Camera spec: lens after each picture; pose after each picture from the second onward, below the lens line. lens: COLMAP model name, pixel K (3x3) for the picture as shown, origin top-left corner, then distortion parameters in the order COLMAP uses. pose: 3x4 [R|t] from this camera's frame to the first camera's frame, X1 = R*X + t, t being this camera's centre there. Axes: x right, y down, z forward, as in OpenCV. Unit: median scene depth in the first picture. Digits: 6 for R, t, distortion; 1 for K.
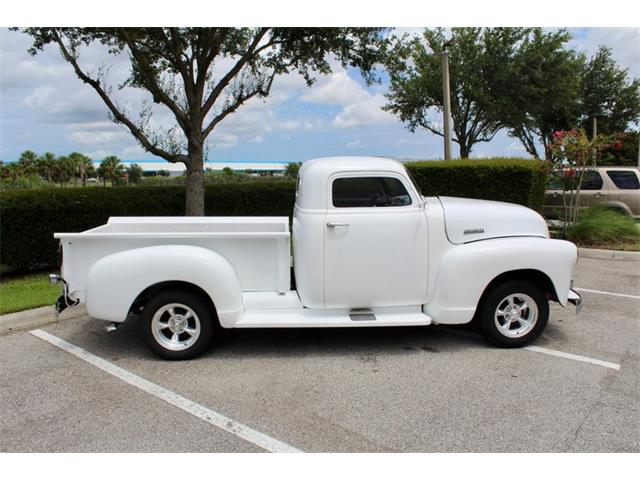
lens RADIAL K [[535.0, 0, 317.7], [0, 535.0, 241.4], [0, 0, 1]] dist [-0.164578, 0.140852]
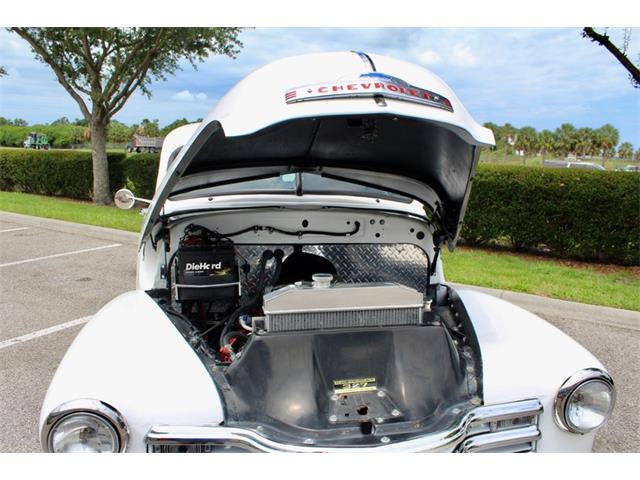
lens RADIAL K [[535.0, 0, 314.9], [0, 535.0, 247.5], [0, 0, 1]] dist [-0.164578, 0.140852]
pose [[0.111613, 0.206389, -0.972083, 0.355985], [-0.160050, 0.969159, 0.187392, -0.071521], [0.980779, 0.134667, 0.141203, 0.499902]]
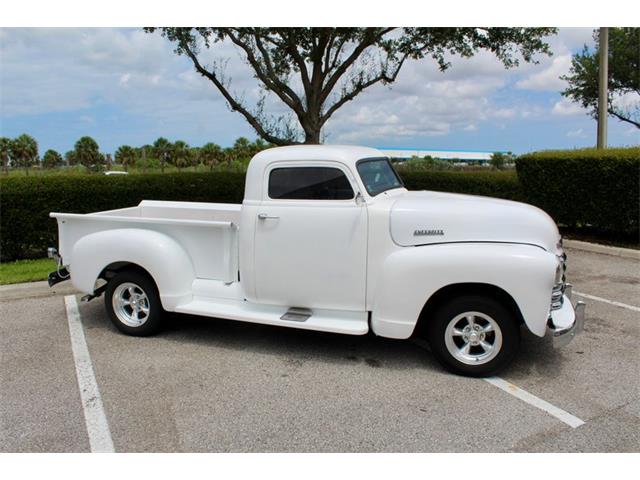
lens RADIAL K [[535.0, 0, 319.0], [0, 535.0, 238.1], [0, 0, 1]] dist [-0.164578, 0.140852]
pose [[0.925667, 0.063869, -0.372908, 0.209534], [-0.057862, 0.997951, 0.027291, -0.010857], [0.373888, -0.003685, 0.927467, 0.066907]]
